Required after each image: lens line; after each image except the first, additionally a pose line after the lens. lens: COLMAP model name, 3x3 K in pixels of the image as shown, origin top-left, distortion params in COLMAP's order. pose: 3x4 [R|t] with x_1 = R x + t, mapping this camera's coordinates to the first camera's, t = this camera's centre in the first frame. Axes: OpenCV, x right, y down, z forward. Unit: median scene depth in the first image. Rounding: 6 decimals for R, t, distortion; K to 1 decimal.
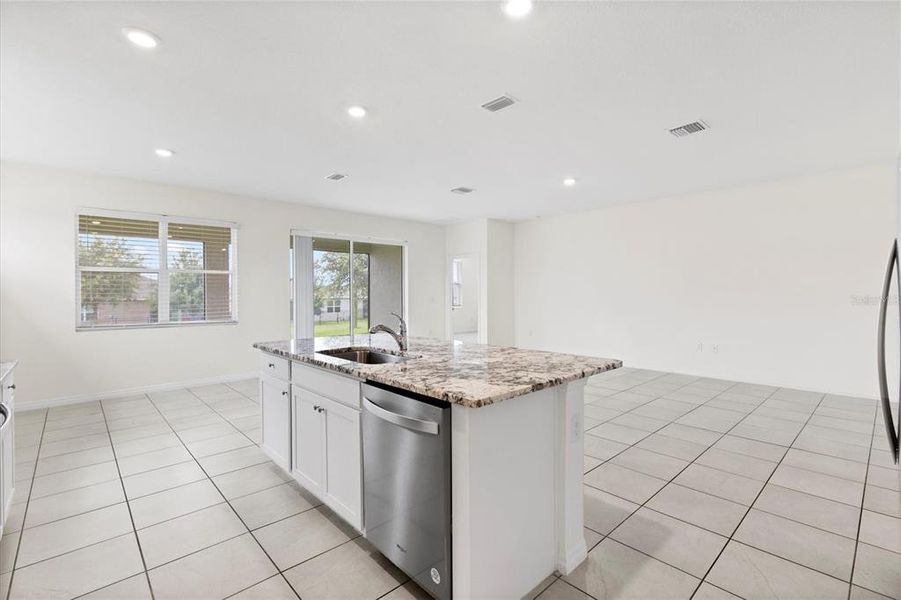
lens RADIAL K [[409.8, 0, 447.0], [0, 409.8, 298.5], [0, 0, 1]] dist [0.006730, -0.000765]
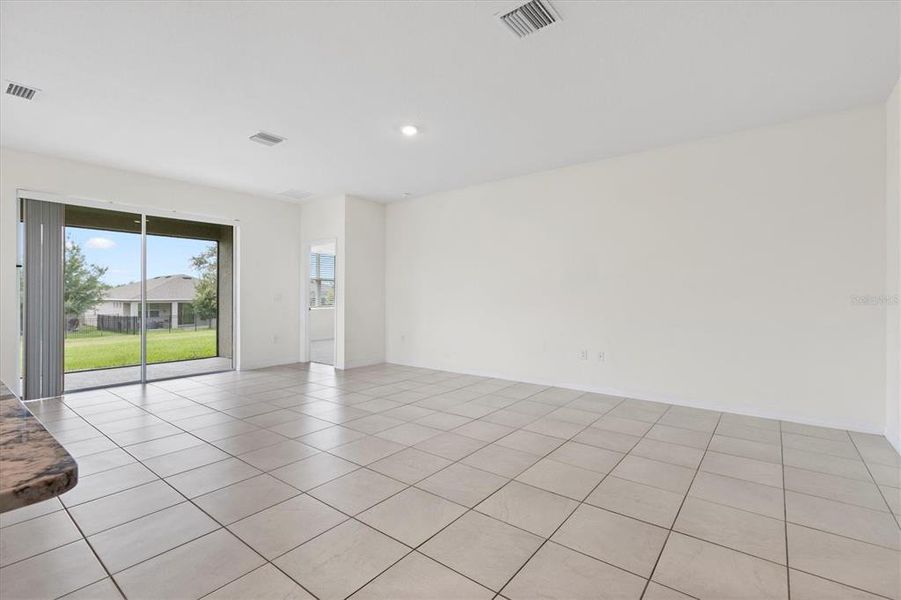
lens RADIAL K [[411.4, 0, 454.1], [0, 411.4, 298.2], [0, 0, 1]] dist [0.037742, 0.000283]
pose [[0.985775, 0.001061, 0.168066, 0.193441], [0.000438, 0.999960, -0.008880, 0.012377], [-0.168069, 0.008827, 0.985736, 0.206901]]
